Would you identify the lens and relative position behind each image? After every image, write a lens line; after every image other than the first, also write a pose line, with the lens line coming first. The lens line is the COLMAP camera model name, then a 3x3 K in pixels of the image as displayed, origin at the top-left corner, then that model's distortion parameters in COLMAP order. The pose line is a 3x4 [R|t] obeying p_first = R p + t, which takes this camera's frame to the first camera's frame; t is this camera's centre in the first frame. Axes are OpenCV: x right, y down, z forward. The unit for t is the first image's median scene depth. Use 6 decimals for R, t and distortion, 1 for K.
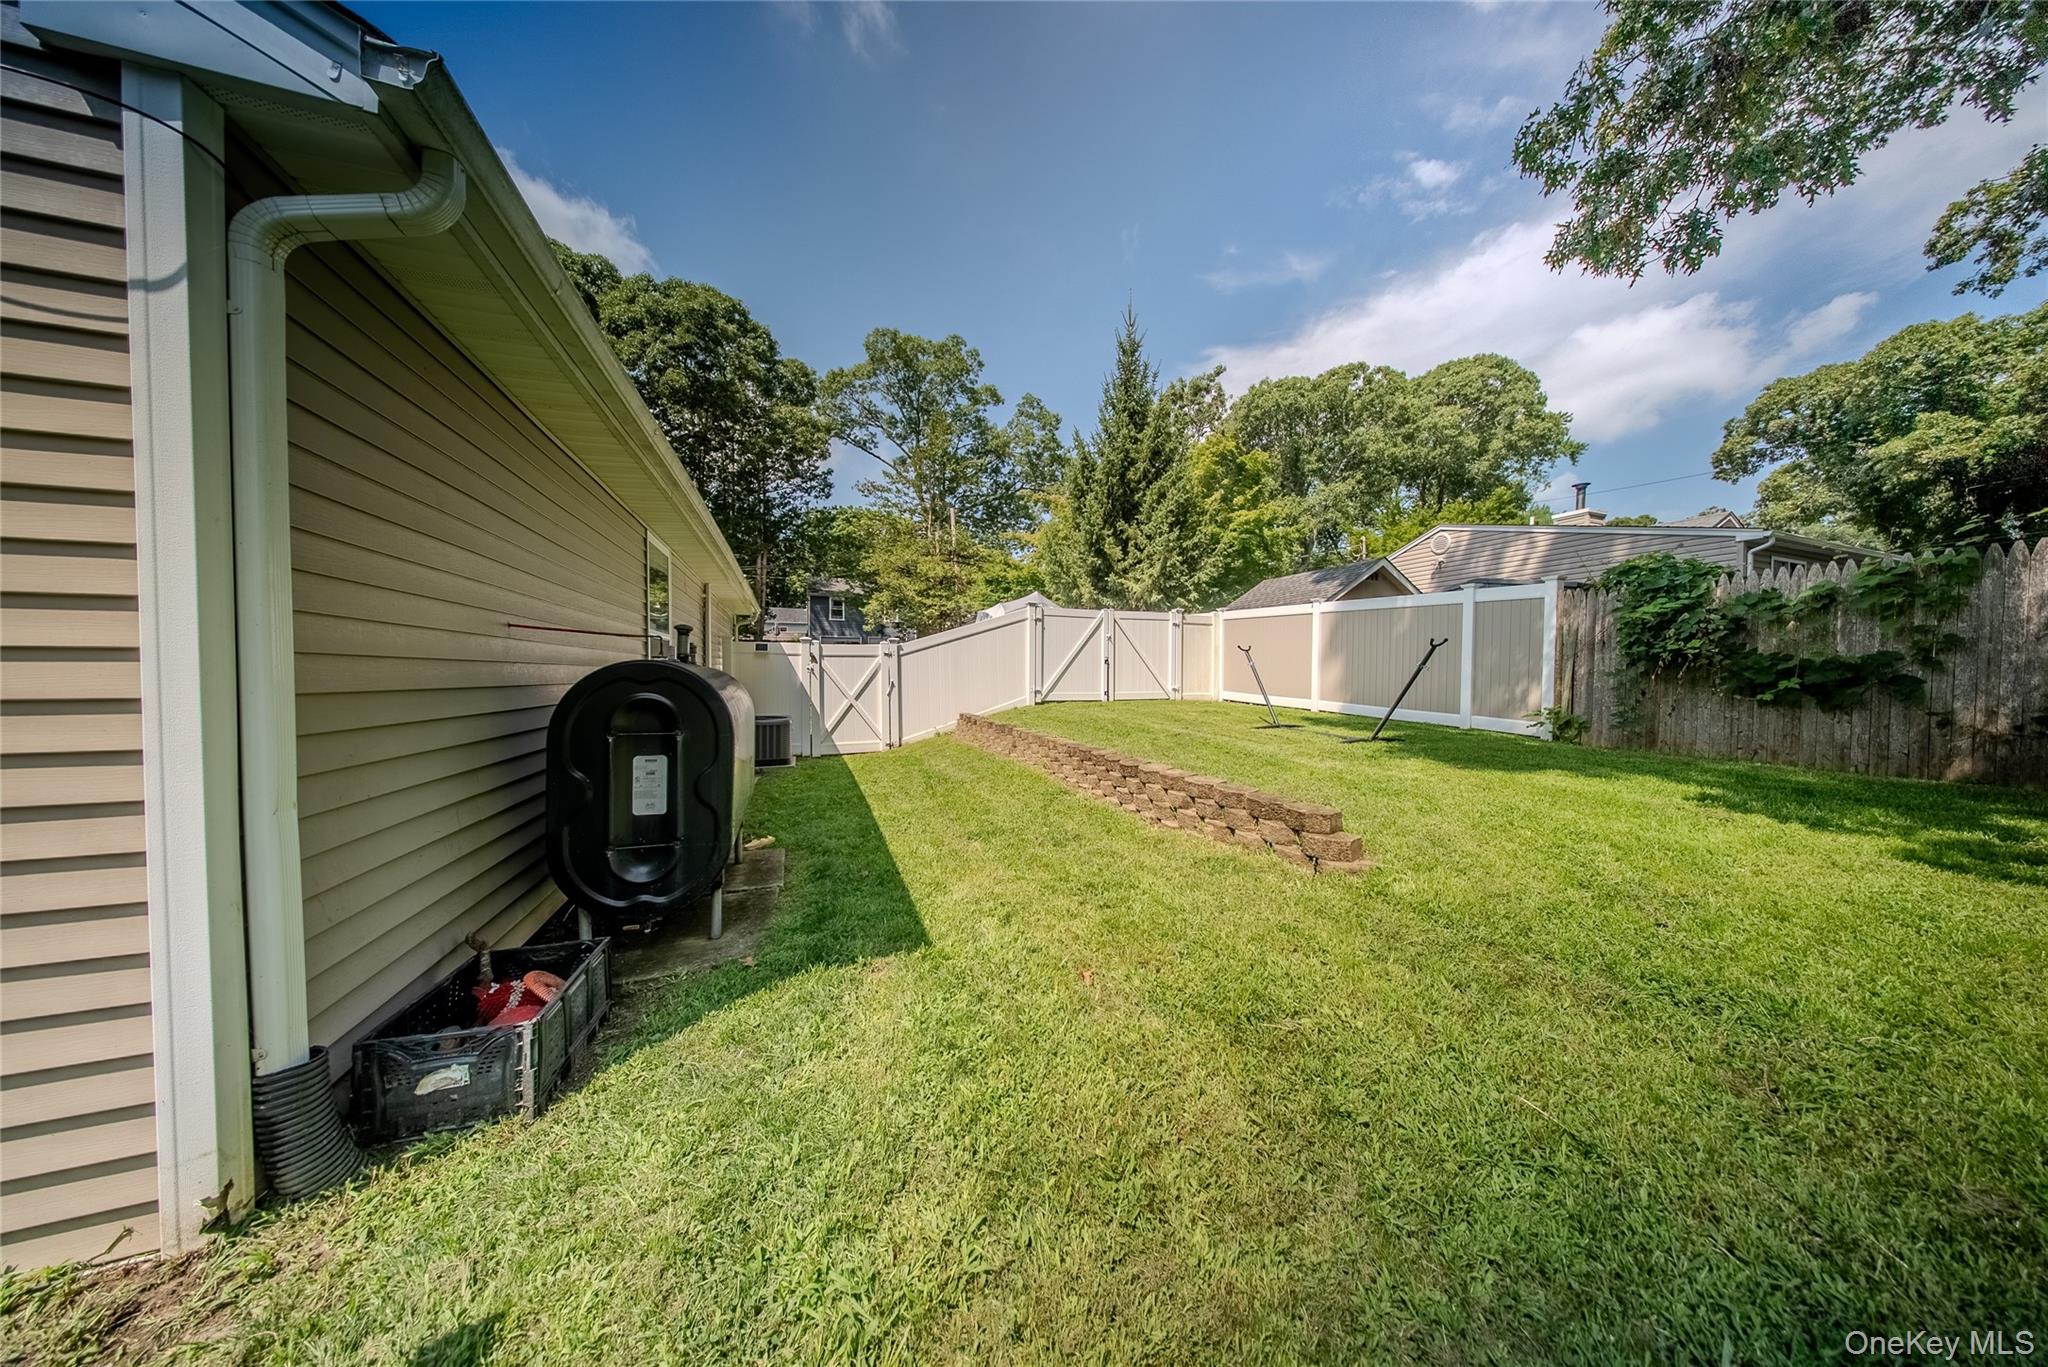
lens RADIAL K [[605.1, 0, 1036.0], [0, 605.1, 692.9], [0, 0, 1]] dist [0.005763, -0.002654]
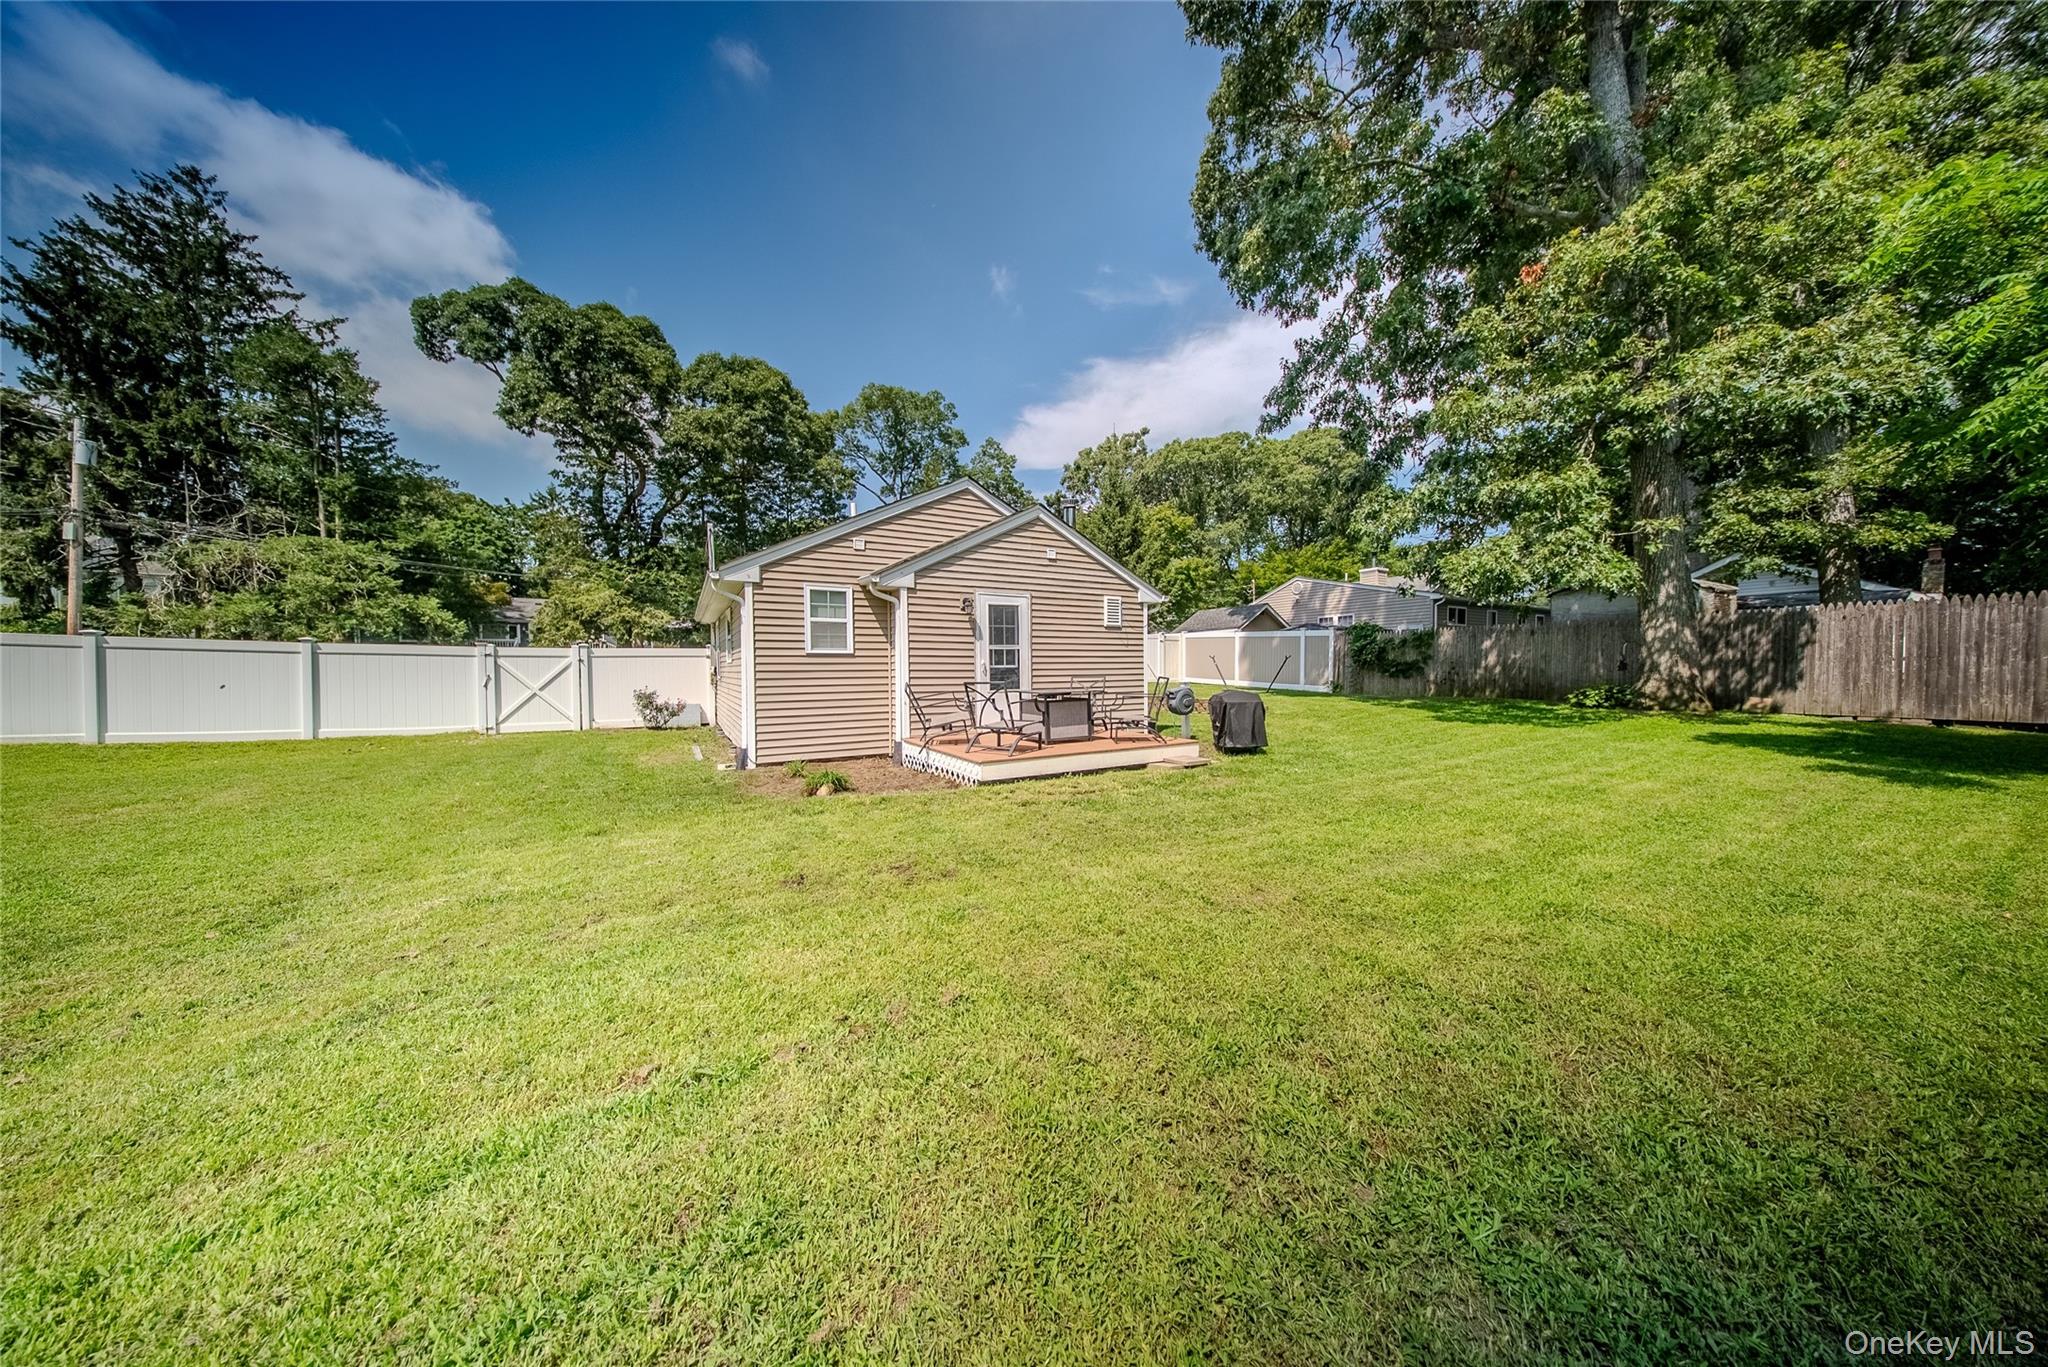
lens RADIAL K [[605.1, 0, 1034.1], [0, 605.1, 686.9], [0, 0, 1]] dist [0.005763, -0.002654]
pose [[0.987220, -0.014807, 0.158676, -0.167801], [0.014719, 0.999890, 0.001728, 0.006448], [-0.158685, 0.000630, 0.987329, -0.282546]]
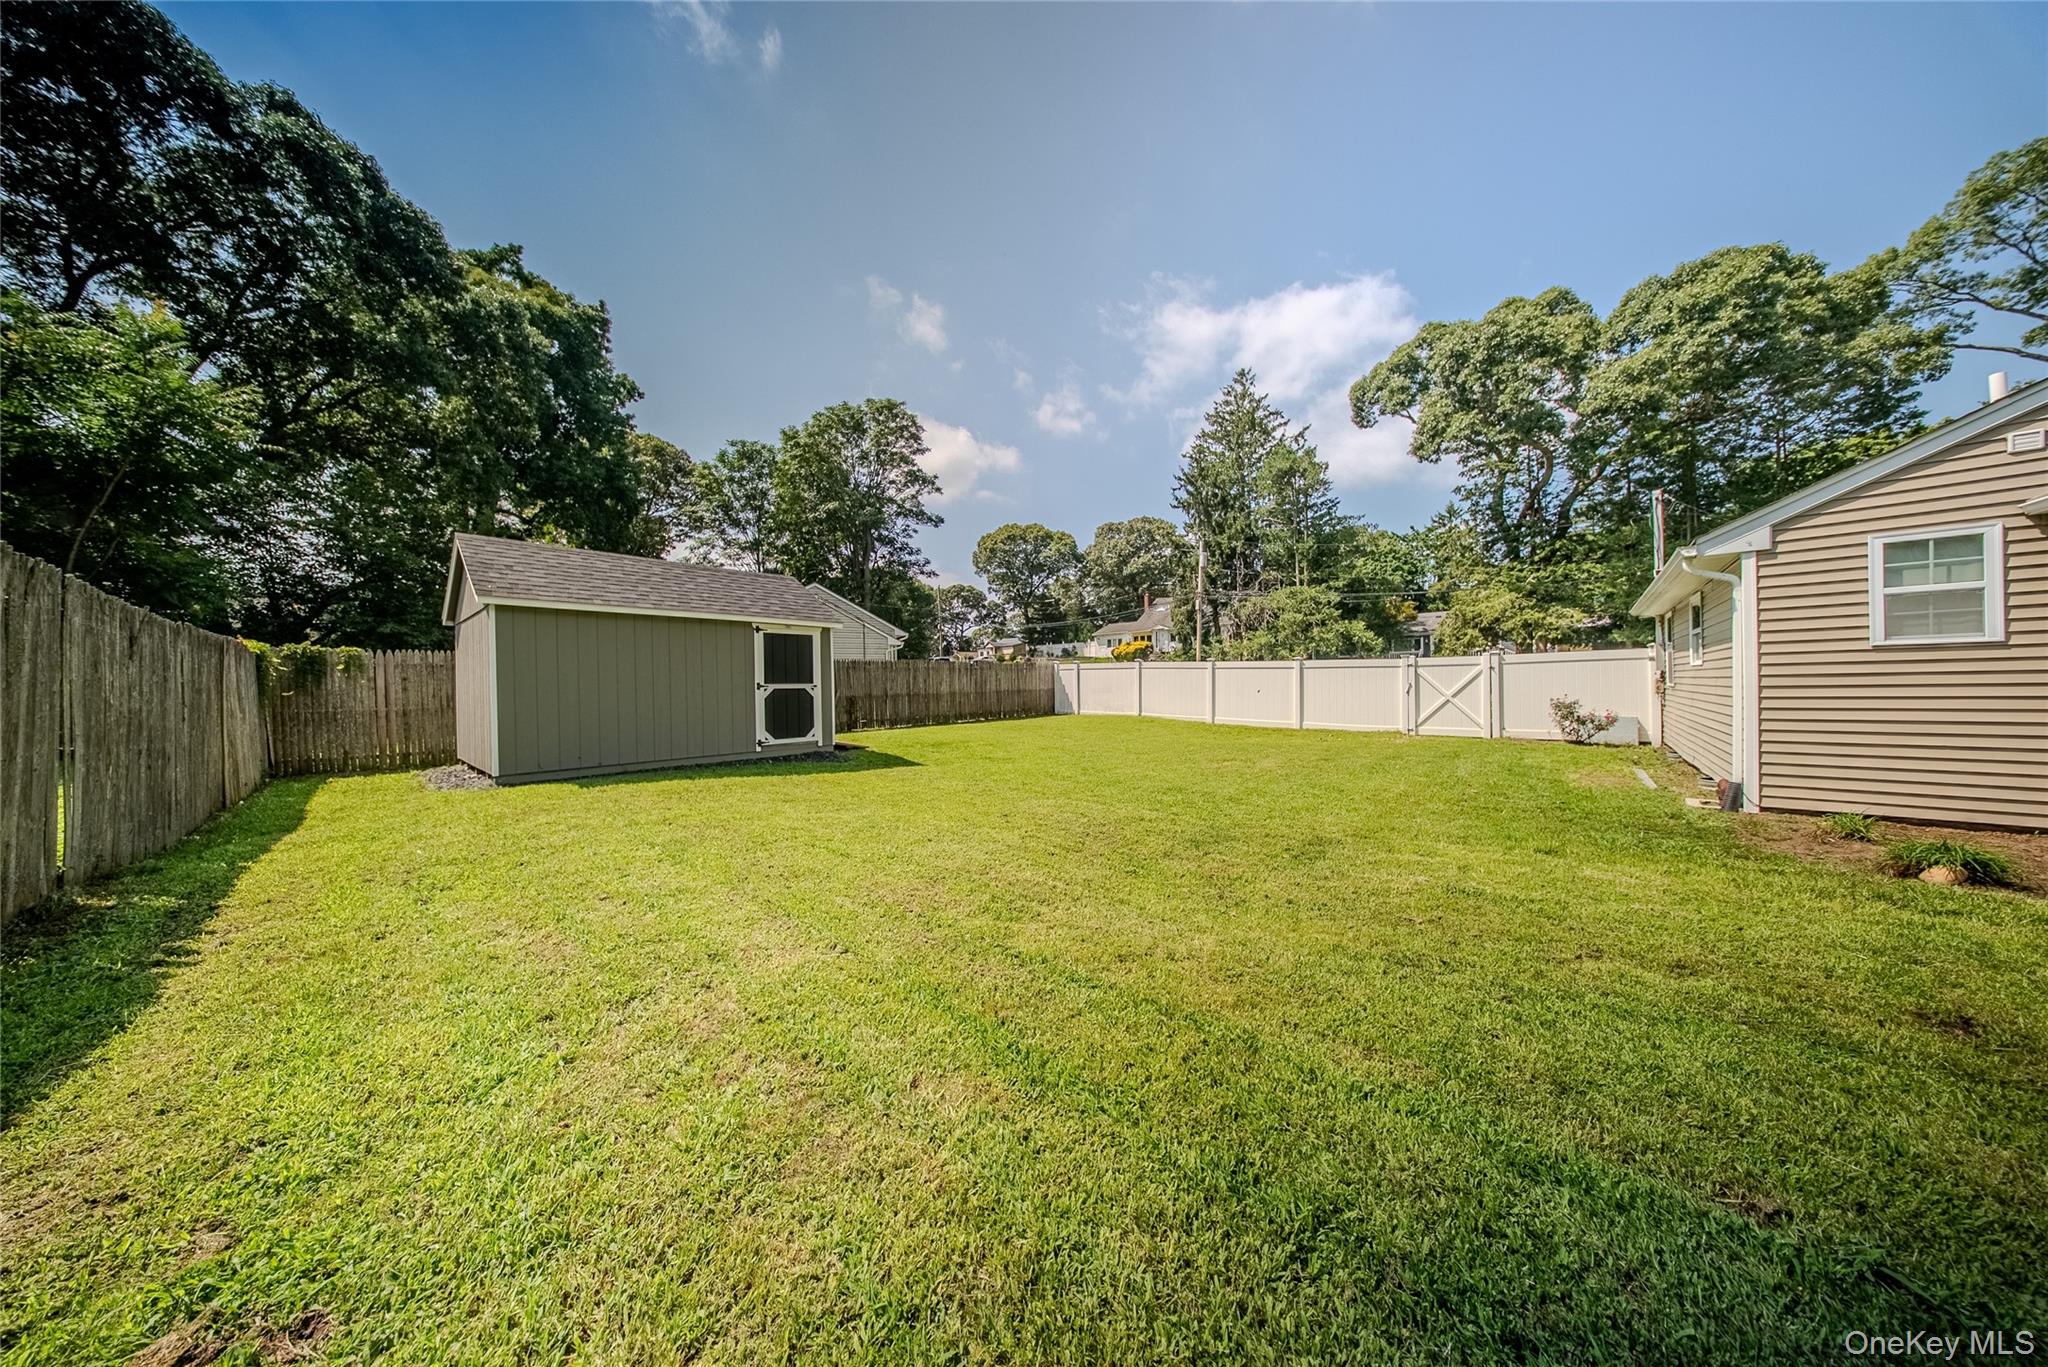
lens RADIAL K [[605.1, 0, 1037.0], [0, 605.1, 688.1], [0, 0, 1]] dist [0.005763, -0.002654]
pose [[0.451333, -0.010048, -0.892299, -0.179142], [-0.006134, 0.999878, -0.014362, 0.006157], [0.892335, 0.011956, 0.451216, -0.286587]]
